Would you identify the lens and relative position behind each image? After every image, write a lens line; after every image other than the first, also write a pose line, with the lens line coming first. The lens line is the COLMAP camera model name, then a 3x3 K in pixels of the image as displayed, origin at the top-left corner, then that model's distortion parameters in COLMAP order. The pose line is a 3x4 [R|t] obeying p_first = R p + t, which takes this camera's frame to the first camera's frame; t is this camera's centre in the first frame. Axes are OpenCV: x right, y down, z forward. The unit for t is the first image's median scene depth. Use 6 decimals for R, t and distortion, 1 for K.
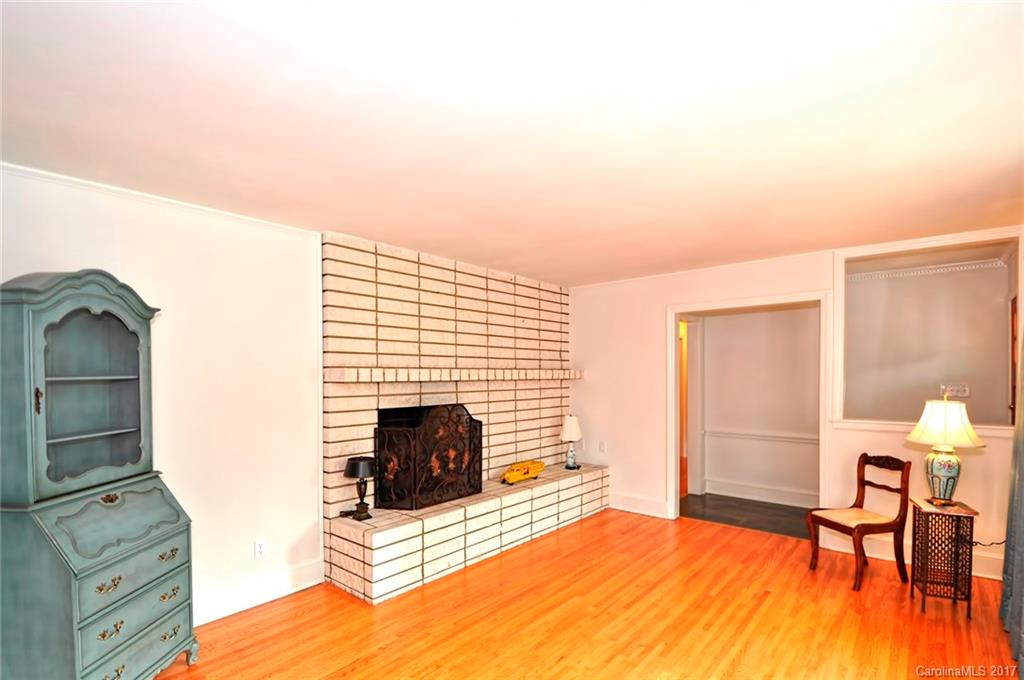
lens RADIAL K [[489.7, 0, 511.4], [0, 489.7, 379.3], [0, 0, 1]] dist [0.000253, -0.000199]
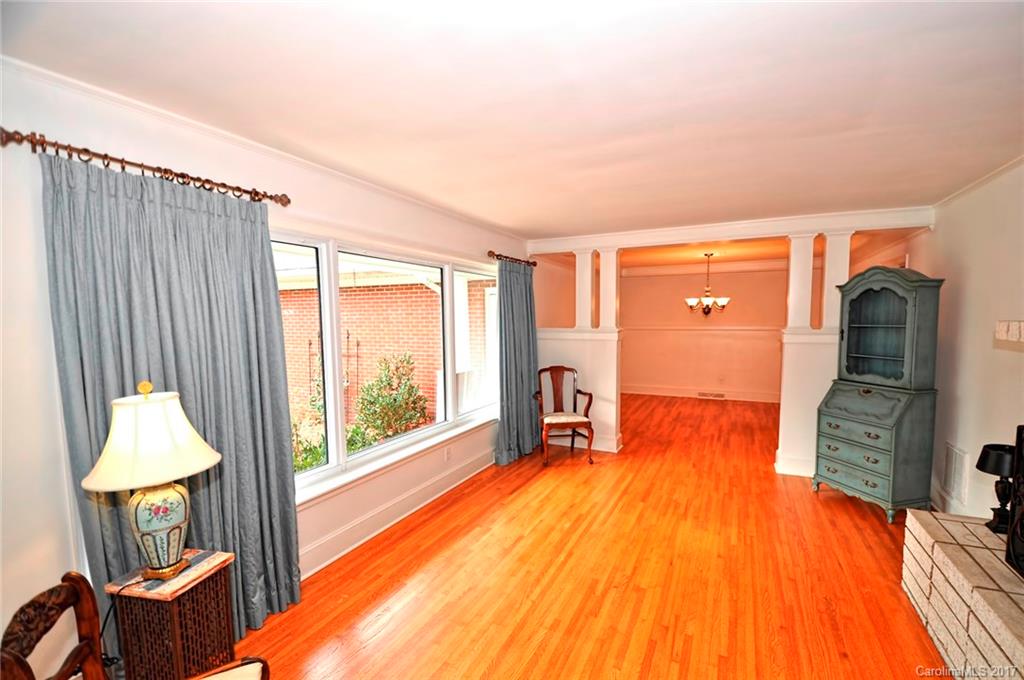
lens RADIAL K [[452.2, 0, 531.6], [0, 452.2, 354.2], [0, 0, 1]] dist [-0.000425, -0.000347]
pose [[-0.962471, 0.034881, -0.269133, 0.779096], [0.009862, 0.995546, 0.093763, -0.062404], [0.271205, 0.087590, -0.958528, 2.091523]]
